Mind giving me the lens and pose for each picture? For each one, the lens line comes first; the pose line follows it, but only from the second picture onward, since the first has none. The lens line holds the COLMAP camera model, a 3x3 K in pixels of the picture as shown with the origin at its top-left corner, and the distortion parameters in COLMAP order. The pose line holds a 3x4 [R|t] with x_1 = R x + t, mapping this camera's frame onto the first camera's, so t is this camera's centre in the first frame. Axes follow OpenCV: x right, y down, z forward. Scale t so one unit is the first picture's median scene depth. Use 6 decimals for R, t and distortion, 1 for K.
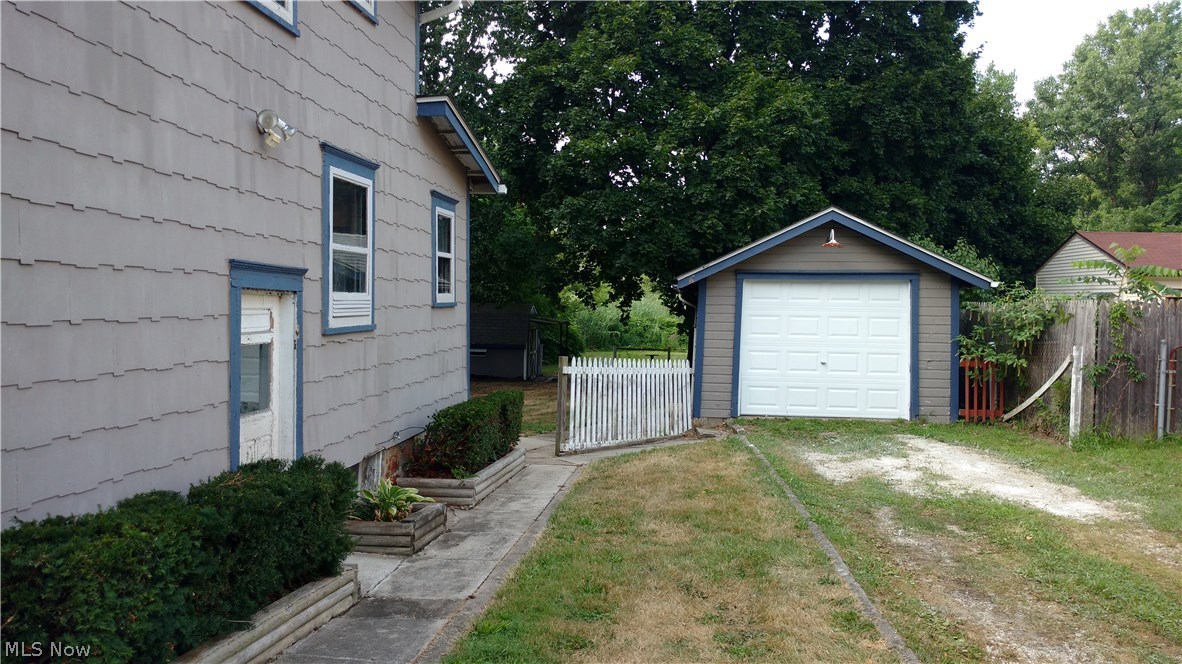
lens RADIAL K [[867.6, 0, 591.0], [0, 867.6, 332.0], [0, 0, 1]] dist [0.000332, -0.001912]
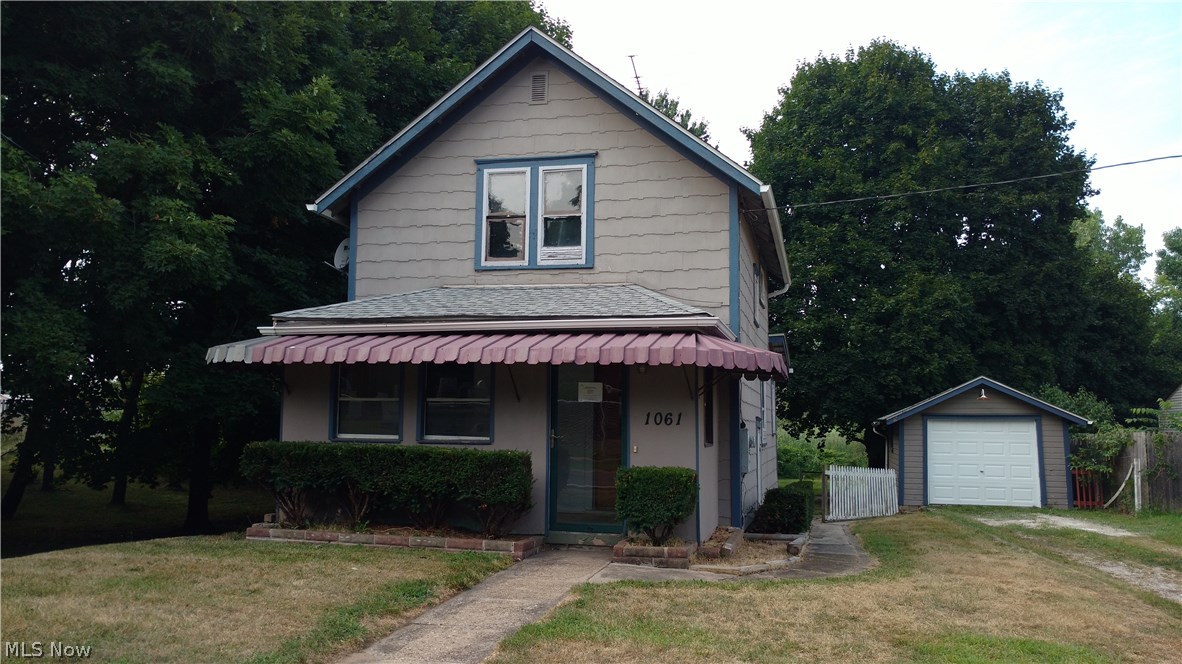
lens RADIAL K [[867.6, 0, 591.0], [0, 867.6, 332.0], [0, 0, 1]] dist [0.000332, -0.001912]
pose [[0.988911, -0.016154, -0.147630, -0.141617], [-0.006411, 0.988497, -0.151107, 0.019053], [0.148372, 0.150378, 0.977431, -0.490008]]
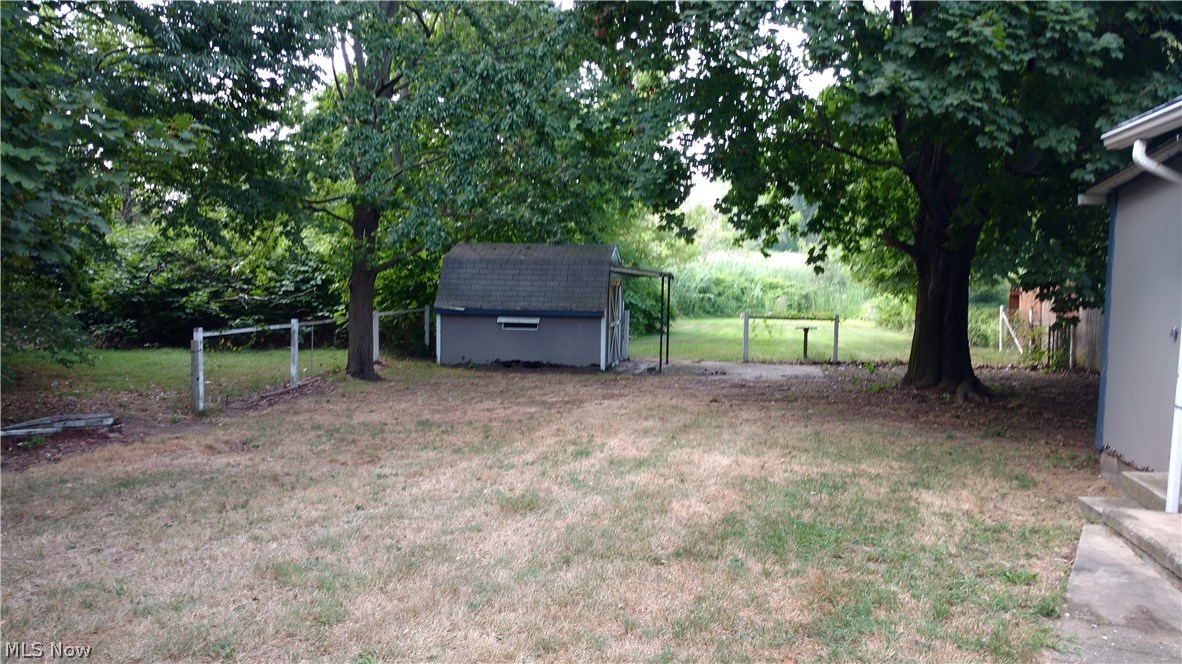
lens RADIAL K [[867.6, 0, 591.0], [0, 867.6, 332.0], [0, 0, 1]] dist [0.000332, -0.001912]
pose [[0.997254, -0.000969, -0.074046, -0.064744], [0.003812, 0.999260, 0.038265, 0.010182], [0.073954, -0.038442, 0.996520, 0.653833]]
